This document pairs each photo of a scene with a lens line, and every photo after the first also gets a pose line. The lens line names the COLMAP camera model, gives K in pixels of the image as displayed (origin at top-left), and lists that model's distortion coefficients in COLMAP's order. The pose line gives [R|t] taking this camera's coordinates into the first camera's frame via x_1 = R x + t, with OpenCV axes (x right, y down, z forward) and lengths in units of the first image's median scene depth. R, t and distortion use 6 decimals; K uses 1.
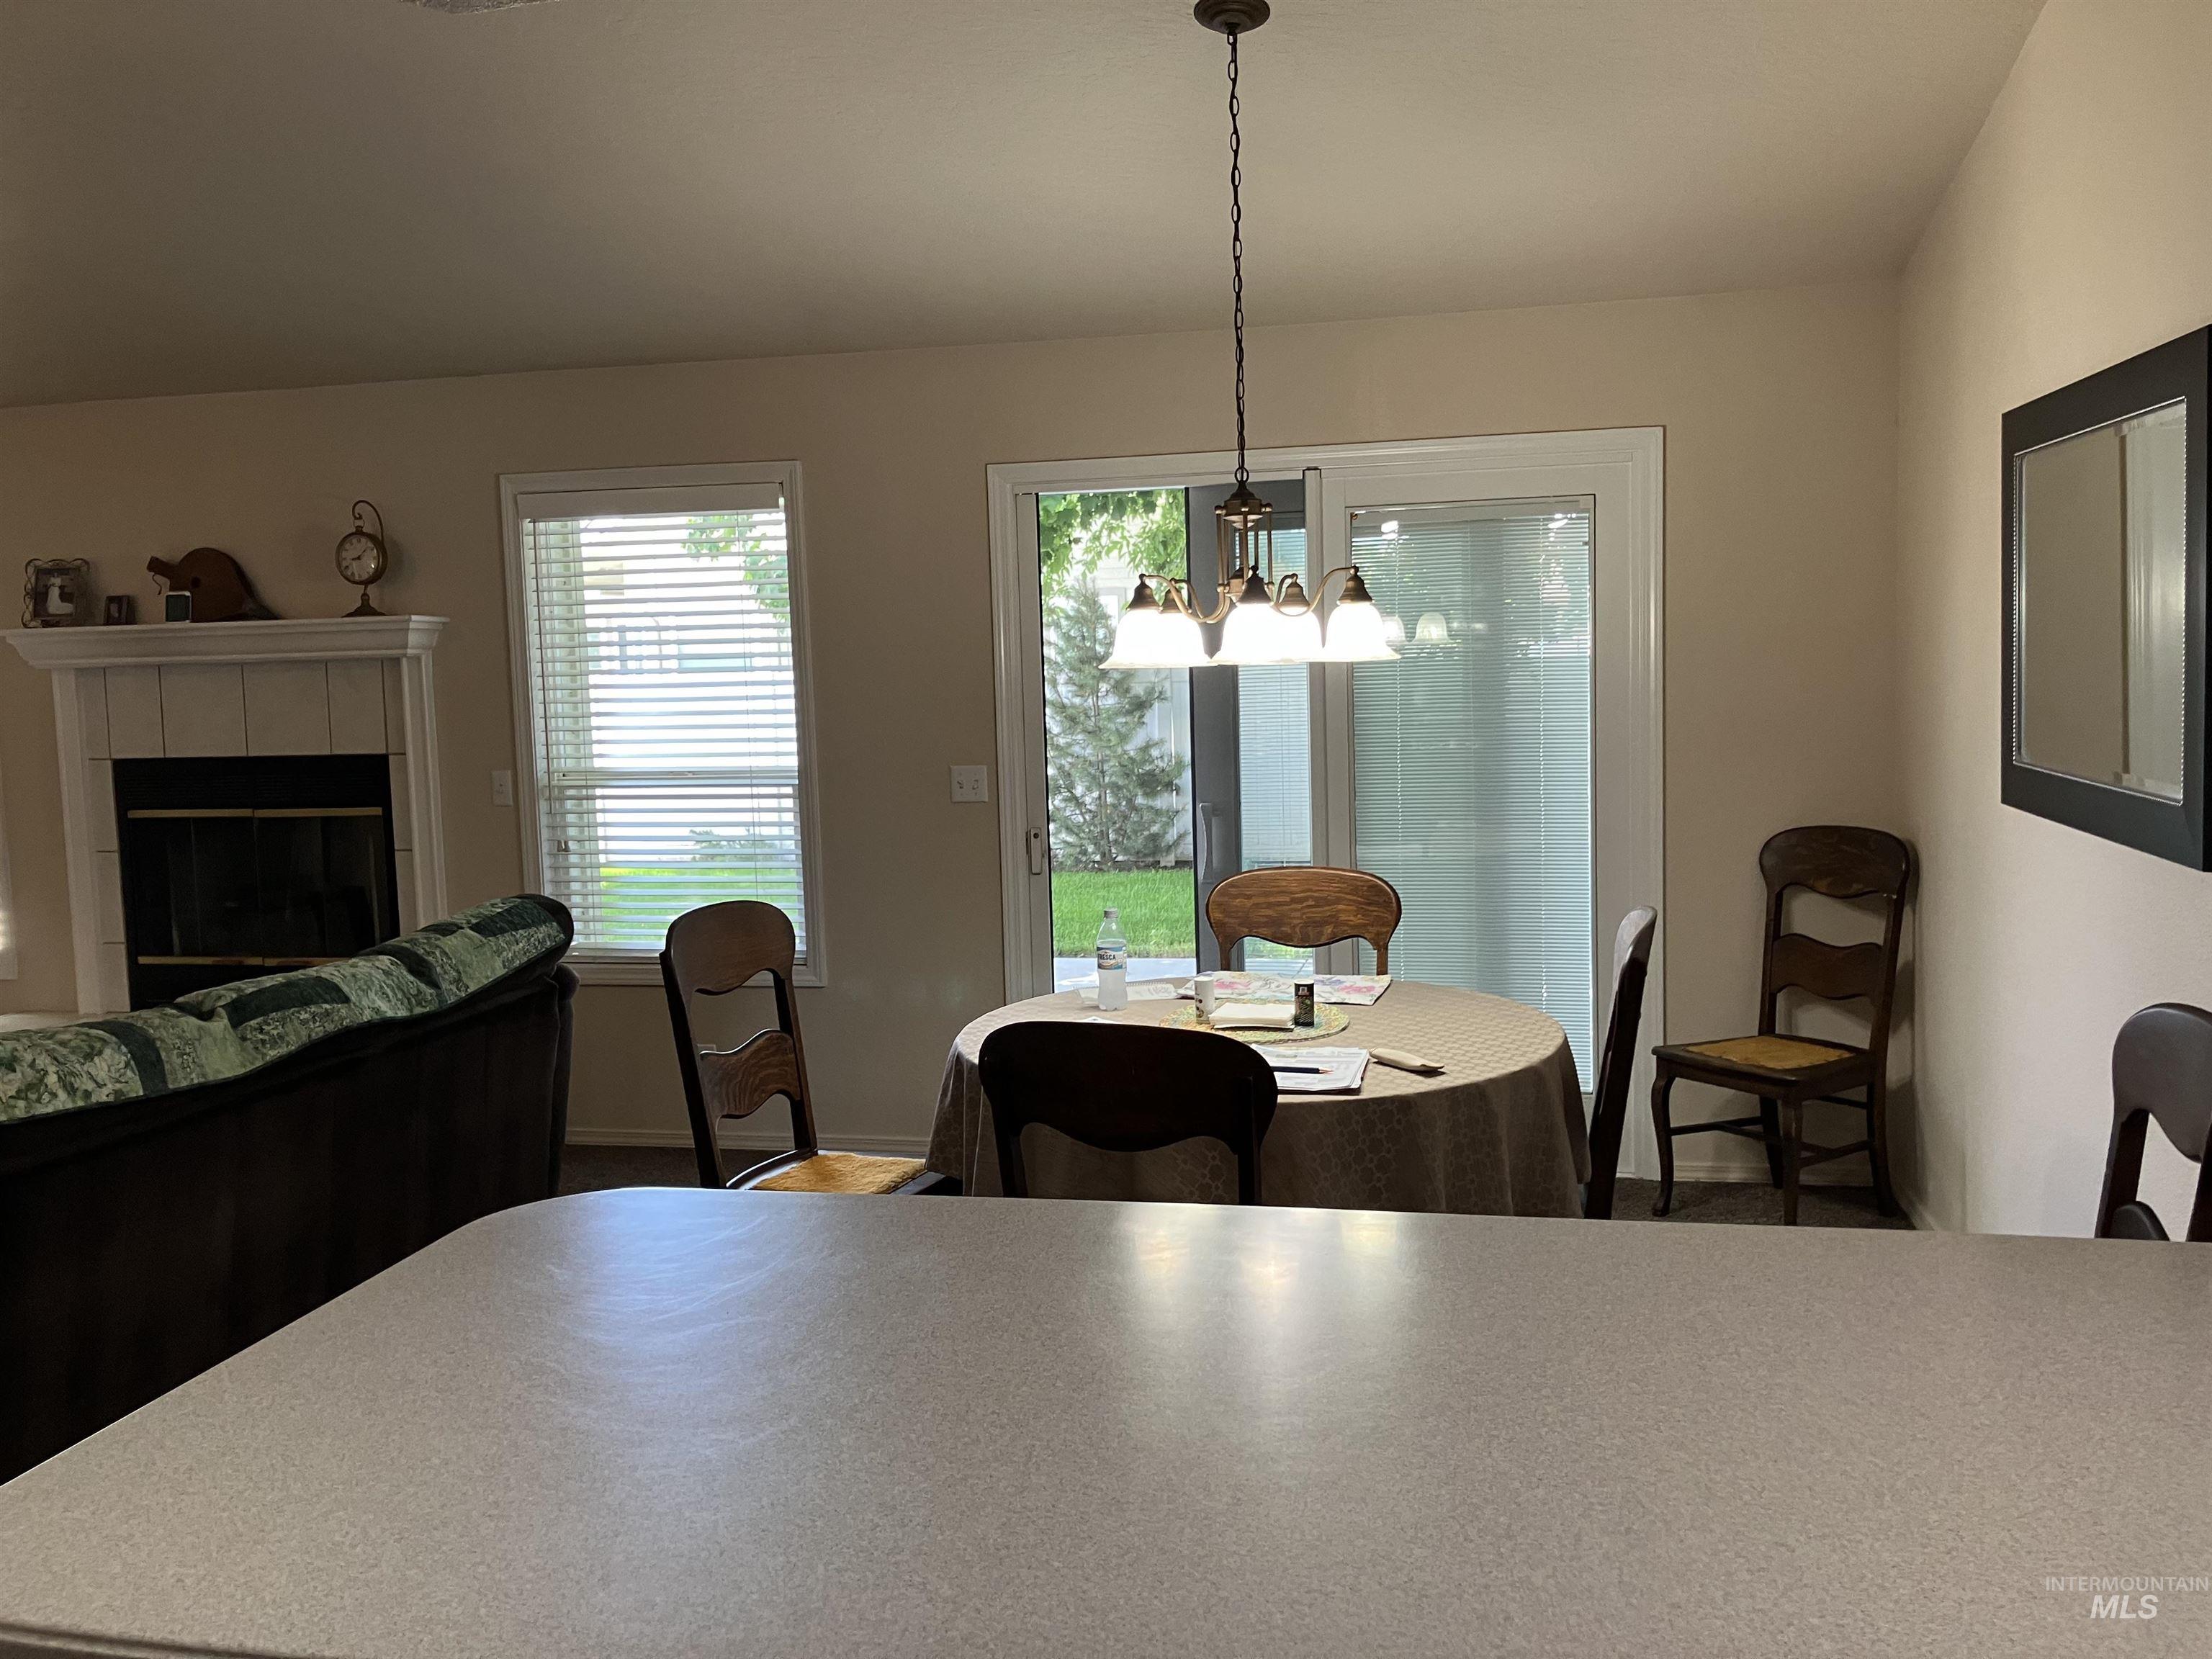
lens RADIAL K [[1829.9, 0, 1116.9], [0, 1829.9, 808.8], [0, 0, 1]] dist [0.009230, 0.049696]
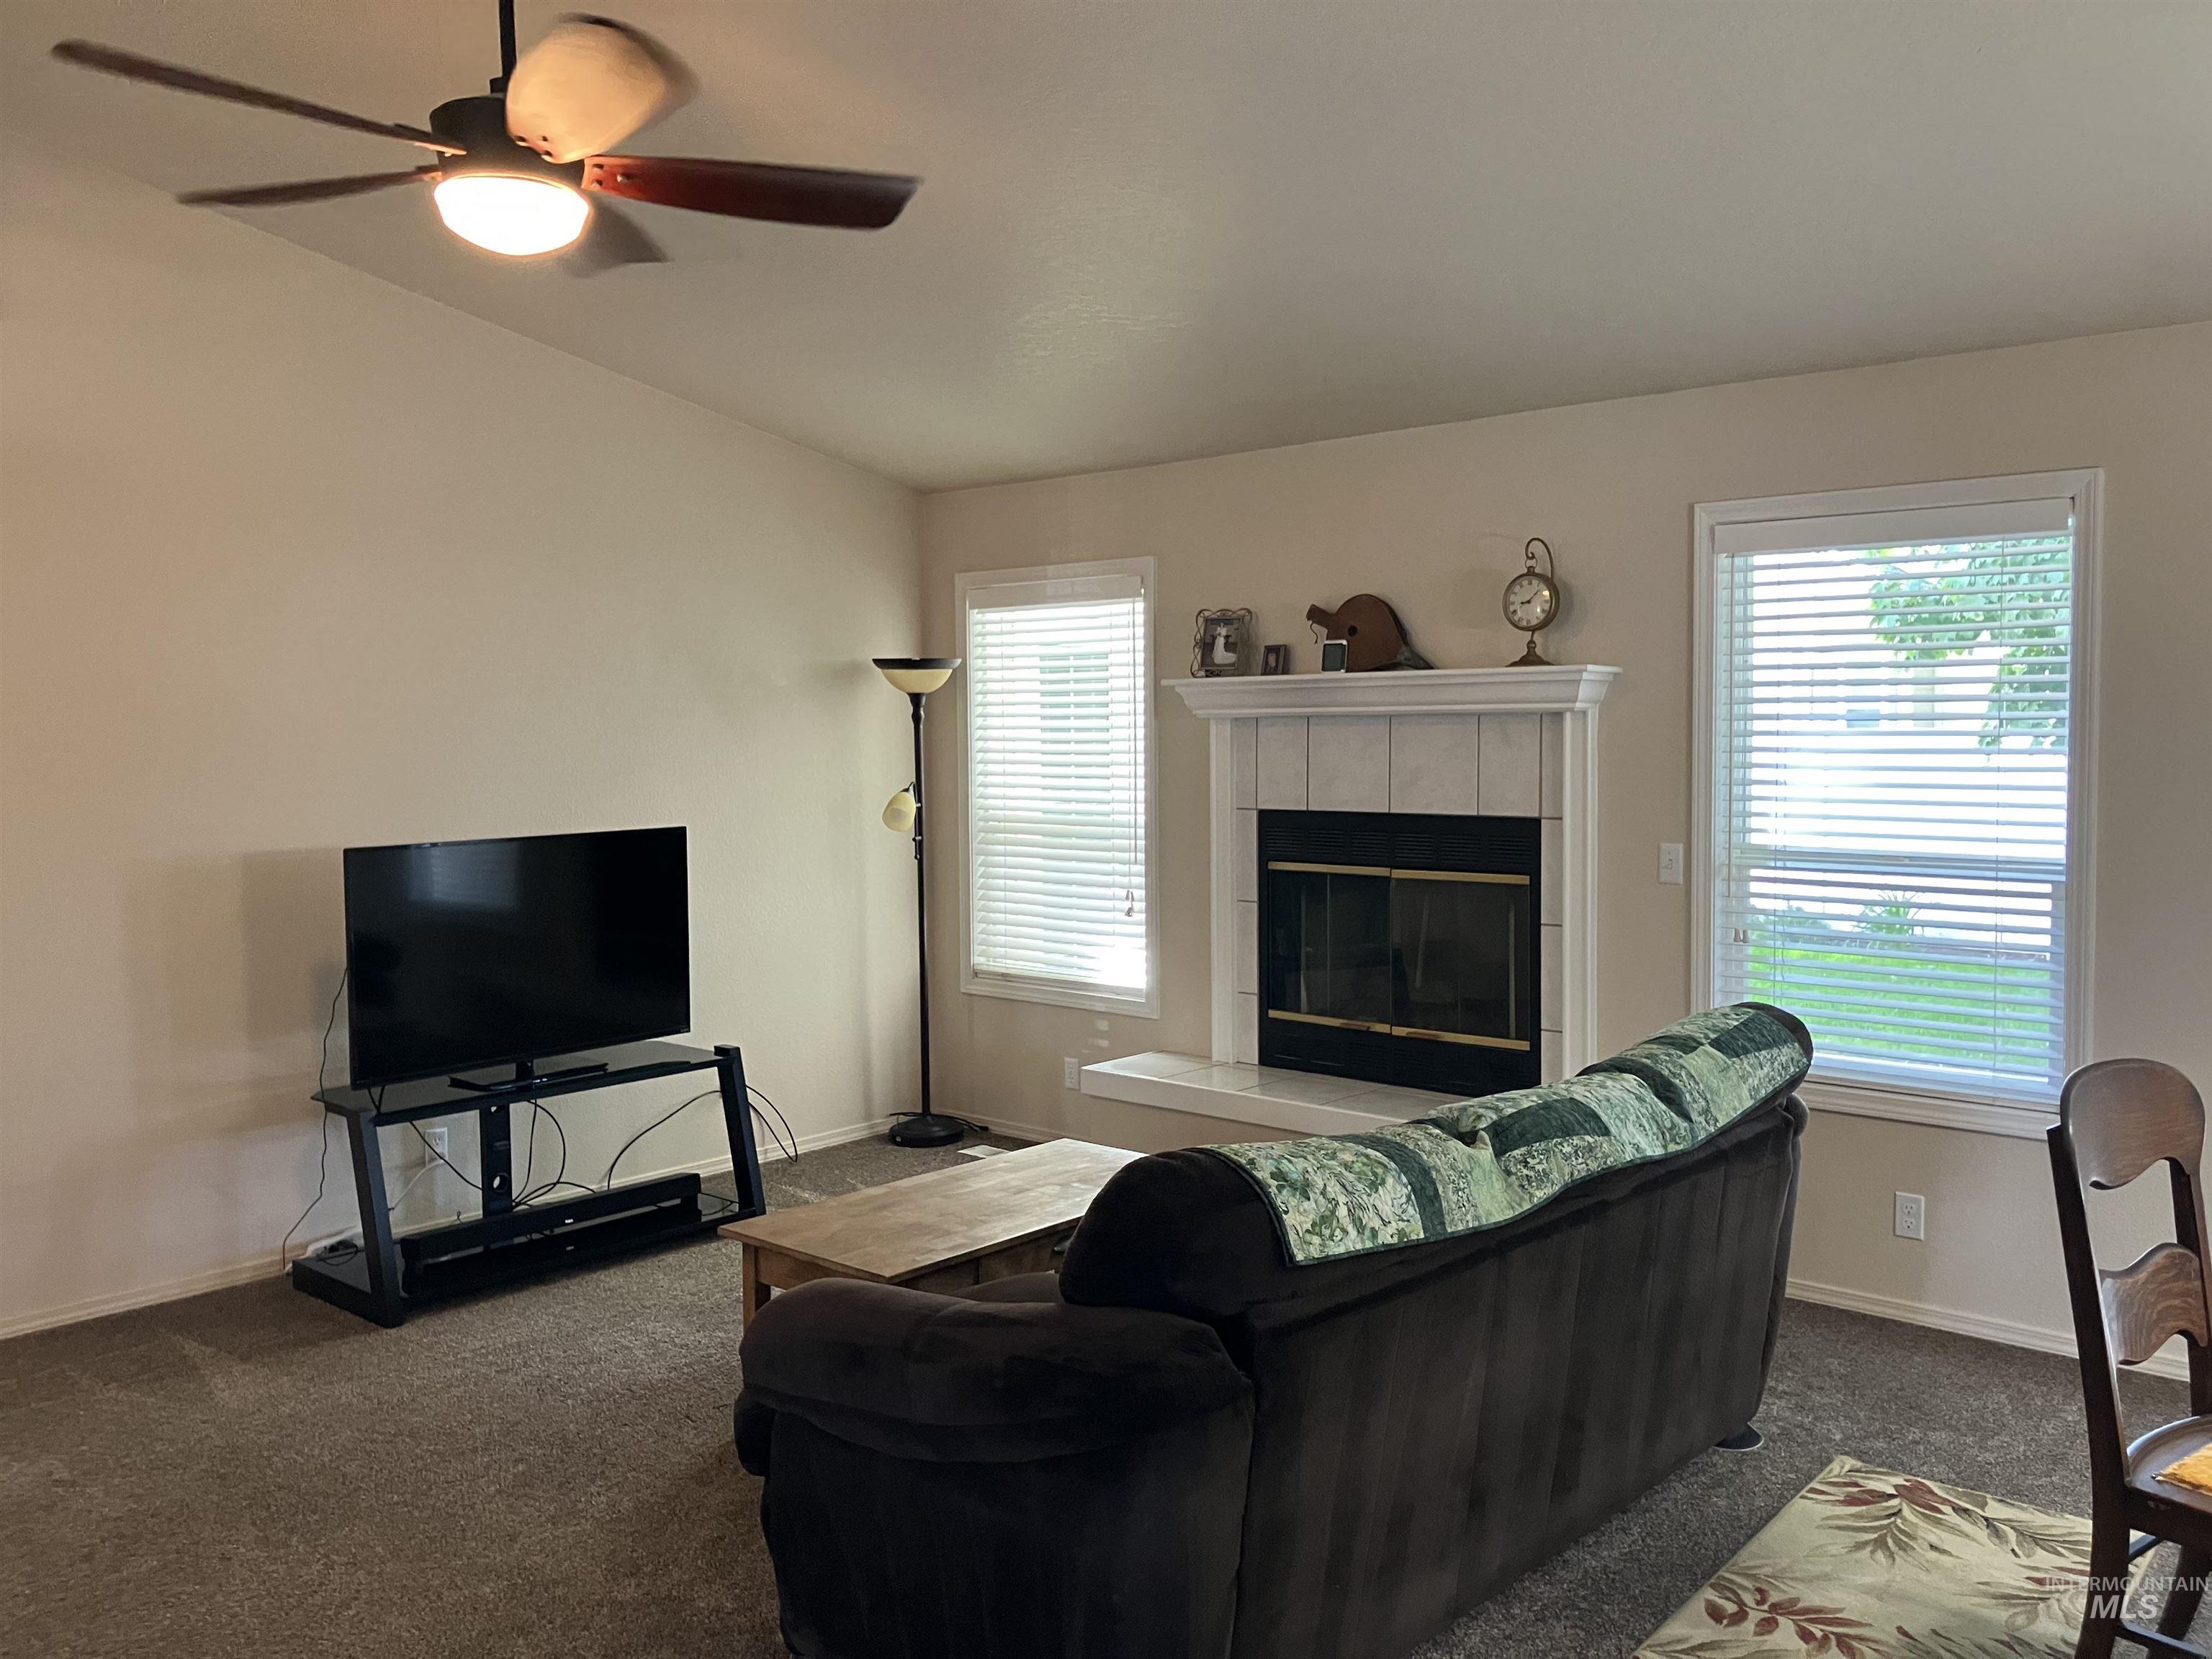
lens RADIAL K [[1829.9, 0, 1109.3], [0, 1829.9, 829.9], [0, 0, 1]] dist [0.009230, 0.049696]
pose [[0.866913, 0.049798, -0.495966, -0.137717], [-0.058663, 0.998275, -0.002307, -0.009745], [0.494995, 0.031095, 0.868339, 0.114576]]
